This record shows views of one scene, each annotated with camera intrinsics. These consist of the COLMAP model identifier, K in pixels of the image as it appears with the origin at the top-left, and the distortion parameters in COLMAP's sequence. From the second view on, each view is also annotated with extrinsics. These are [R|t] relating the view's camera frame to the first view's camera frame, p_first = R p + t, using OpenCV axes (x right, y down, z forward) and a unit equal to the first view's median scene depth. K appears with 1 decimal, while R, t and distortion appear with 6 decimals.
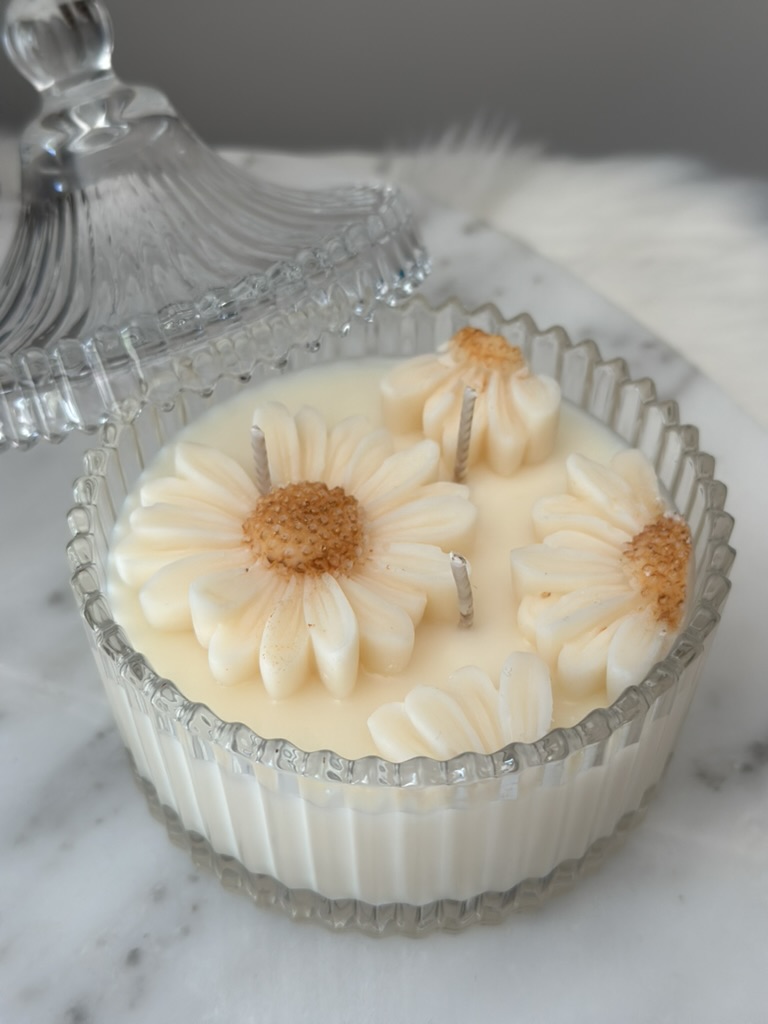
lens RADIAL K [[1518.7, 0, 380.3], [0, 1518.7, 512.2], [0, 0, 1]] dist [0.149534, 0.000000]
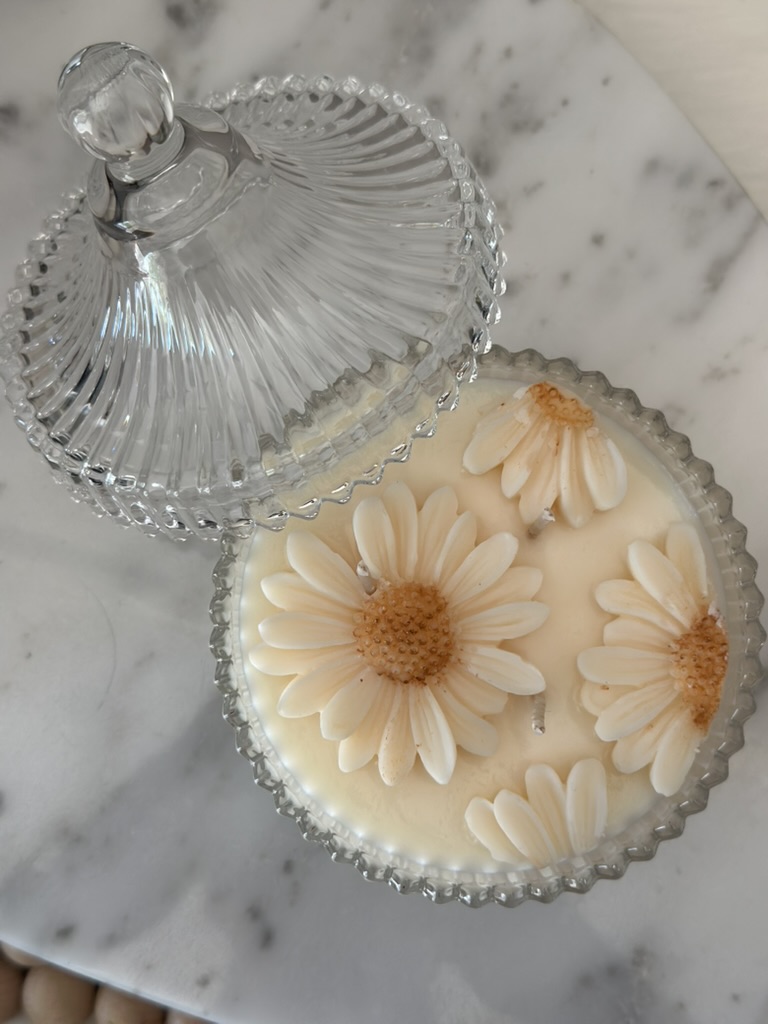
lens RADIAL K [[1518.7, 0, 383.6], [0, 1518.7, 516.0], [0, 0, 1]] dist [0.149534, 0.000000]
pose [[0.999551, -0.029903, 0.002023, -0.067870], [0.021786, 0.771260, 0.636147, -0.833739], [-0.020583, -0.635817, 0.771565, 0.138078]]
